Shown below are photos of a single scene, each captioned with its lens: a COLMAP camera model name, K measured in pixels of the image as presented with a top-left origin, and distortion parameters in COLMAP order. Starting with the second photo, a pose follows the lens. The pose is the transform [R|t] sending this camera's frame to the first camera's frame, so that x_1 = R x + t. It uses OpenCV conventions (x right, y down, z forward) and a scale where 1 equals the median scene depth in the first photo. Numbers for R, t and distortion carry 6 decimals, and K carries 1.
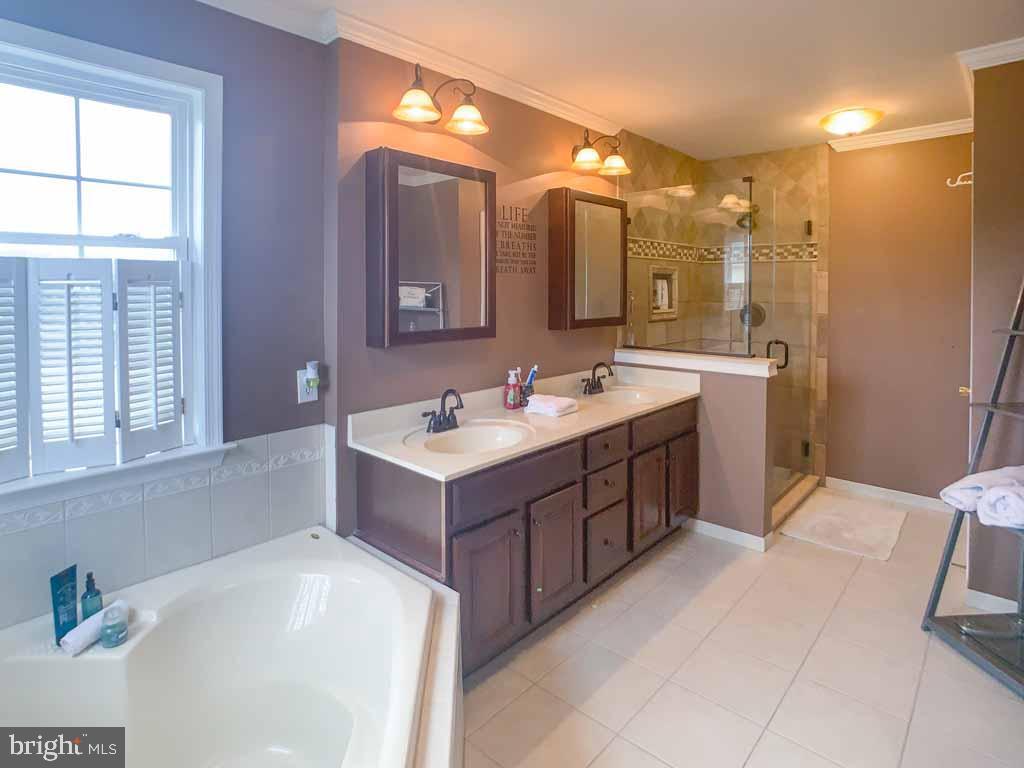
lens RADIAL K [[568.7, 0, 521.3], [0, 568.7, 306.3], [0, 0, 1]] dist [-0.000720, -0.000368]
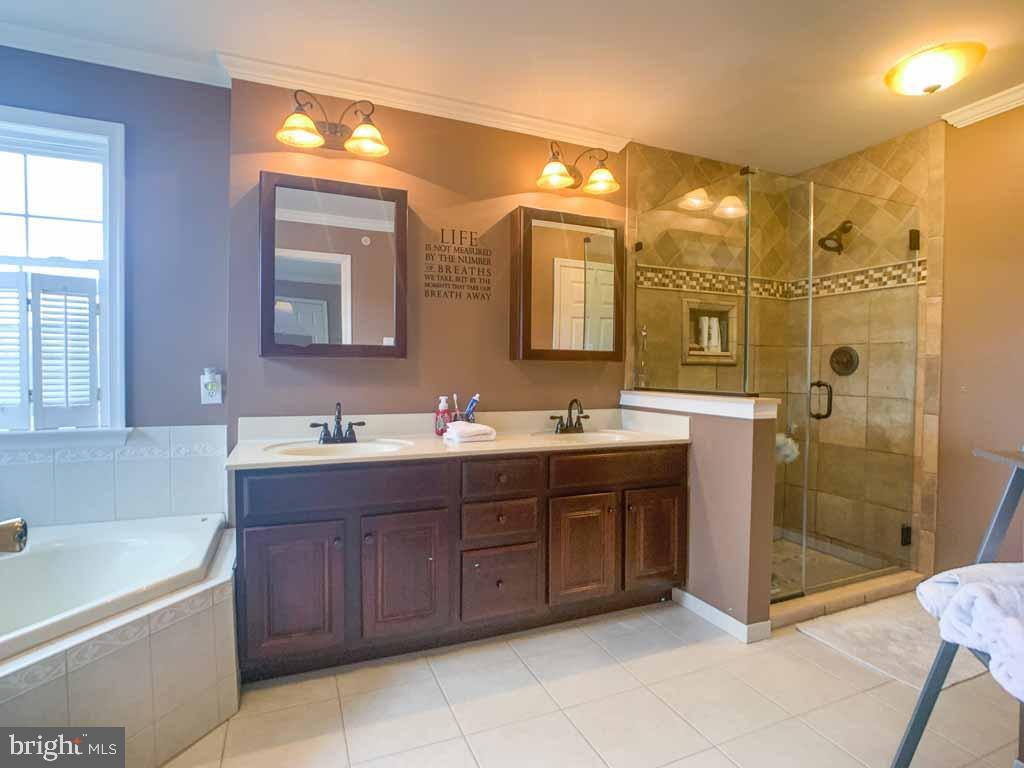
lens RADIAL K [[536.9, 0, 516.5], [0, 536.9, 387.5], [0, 0, 1]] dist [-0.028809, 0.019381]
pose [[0.906387, 0.019399, -0.422003, 0.389405], [-0.019552, 0.999801, 0.003966, 0.073676], [0.421996, 0.004656, 0.906586, 0.176428]]
